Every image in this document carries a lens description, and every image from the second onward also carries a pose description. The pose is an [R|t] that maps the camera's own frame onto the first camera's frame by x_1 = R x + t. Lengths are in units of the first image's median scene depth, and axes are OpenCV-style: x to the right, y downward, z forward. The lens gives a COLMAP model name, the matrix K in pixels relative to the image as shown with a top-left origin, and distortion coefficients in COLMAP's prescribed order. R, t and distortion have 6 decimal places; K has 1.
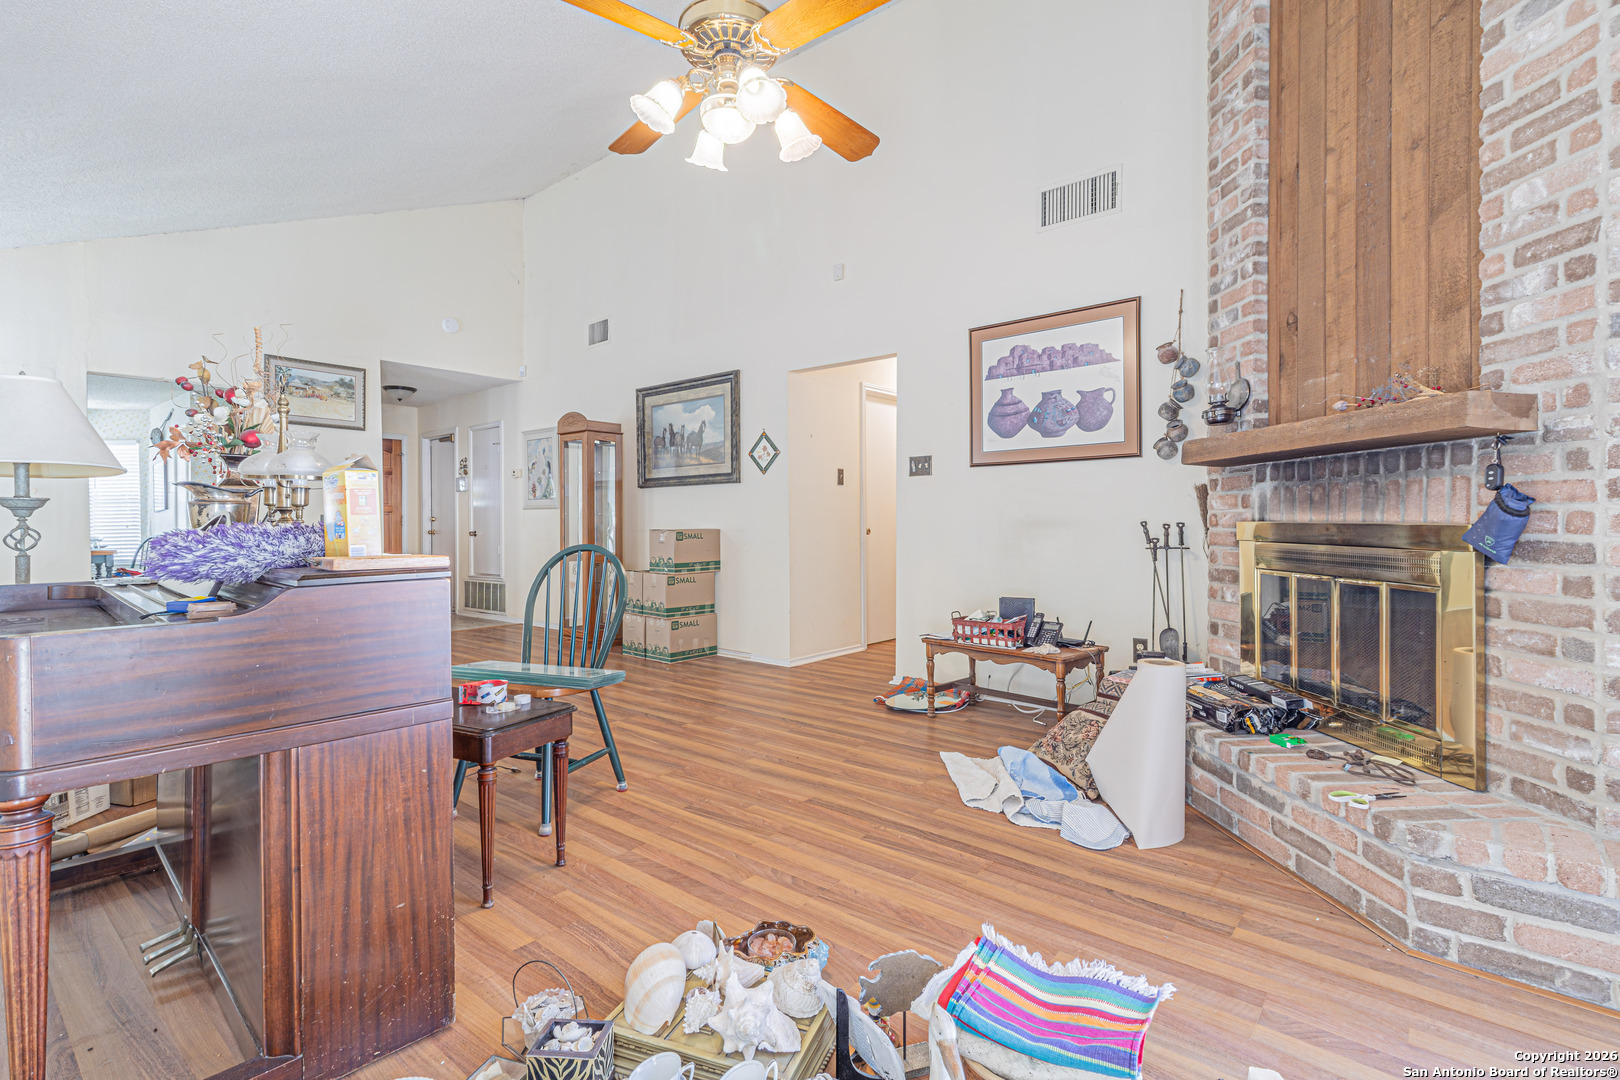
lens RADIAL K [[753.9, 0, 823.3], [0, 753.9, 529.0], [0, 0, 1]] dist [0.008429, 0.000897]
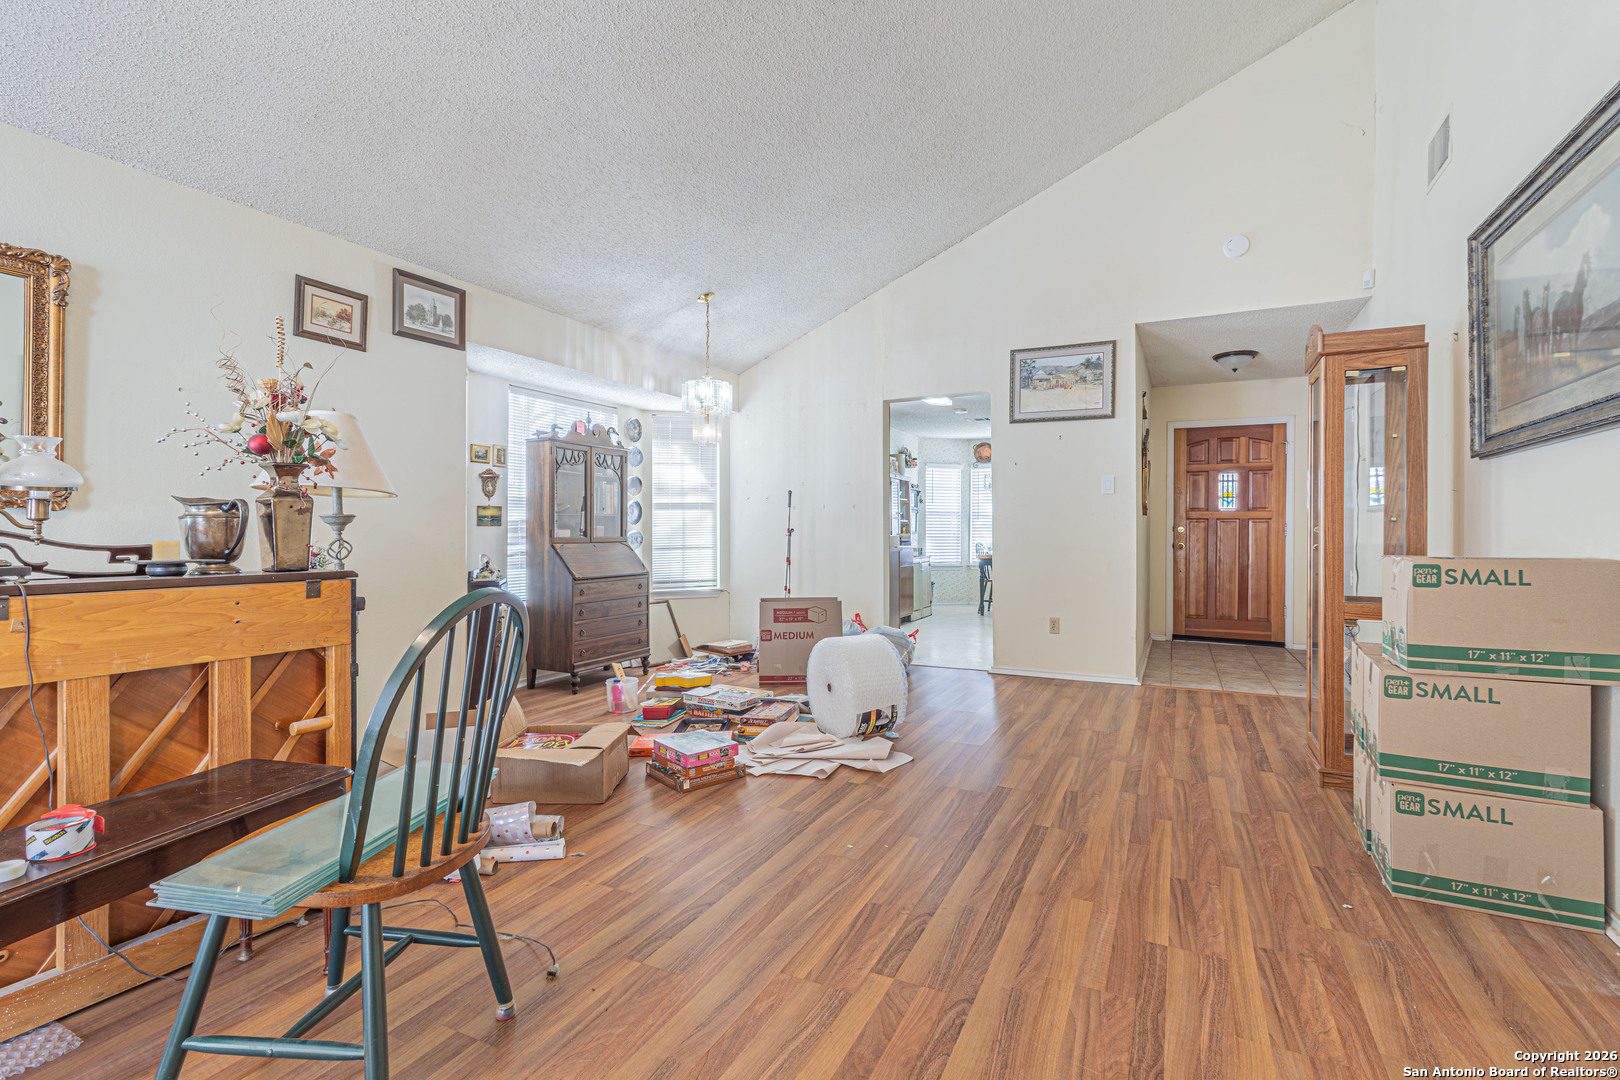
lens RADIAL K [[753.9, 0, 818.4], [0, 753.9, 531.1], [0, 0, 1]] dist [0.008429, 0.000897]
pose [[0.231382, 0.004535, -0.972852, 0.137691], [-0.009871, 0.999949, 0.002313, -0.013208], [0.972813, 0.009067, 0.231415, 0.731240]]
